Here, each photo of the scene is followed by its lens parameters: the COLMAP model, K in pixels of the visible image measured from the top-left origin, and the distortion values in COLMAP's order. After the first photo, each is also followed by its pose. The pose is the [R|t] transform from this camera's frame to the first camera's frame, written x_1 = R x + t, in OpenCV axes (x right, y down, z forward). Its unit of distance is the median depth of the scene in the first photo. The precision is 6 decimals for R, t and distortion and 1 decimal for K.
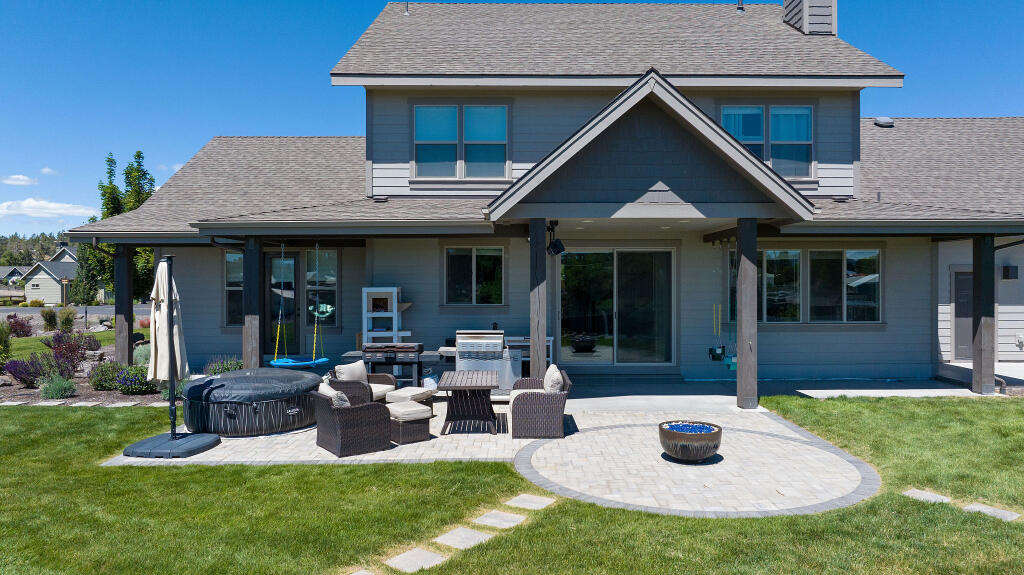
lens RADIAL K [[719.3, 0, 516.6], [0, 719.3, 286.8], [0, 0, 1]] dist [-0.025142, 0.017560]
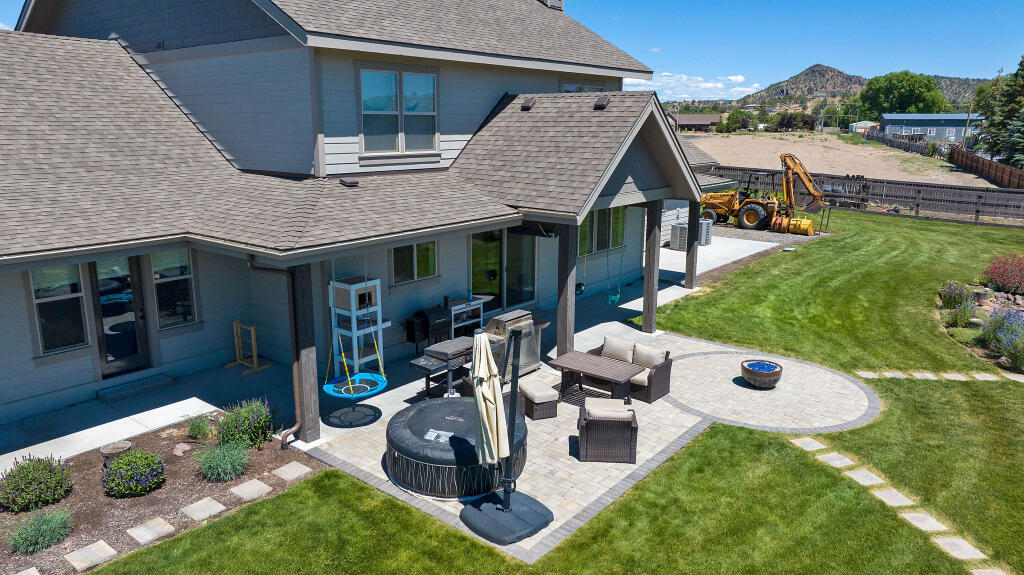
lens RADIAL K [[719.3, 0, 517.7], [0, 719.3, 288.0], [0, 0, 1]] dist [-0.025142, 0.017560]
pose [[0.630673, -0.169775, 0.757251, -0.729823], [0.001414, 0.976027, 0.217646, -0.182270], [-0.776048, -0.136192, 0.615793, 0.274631]]
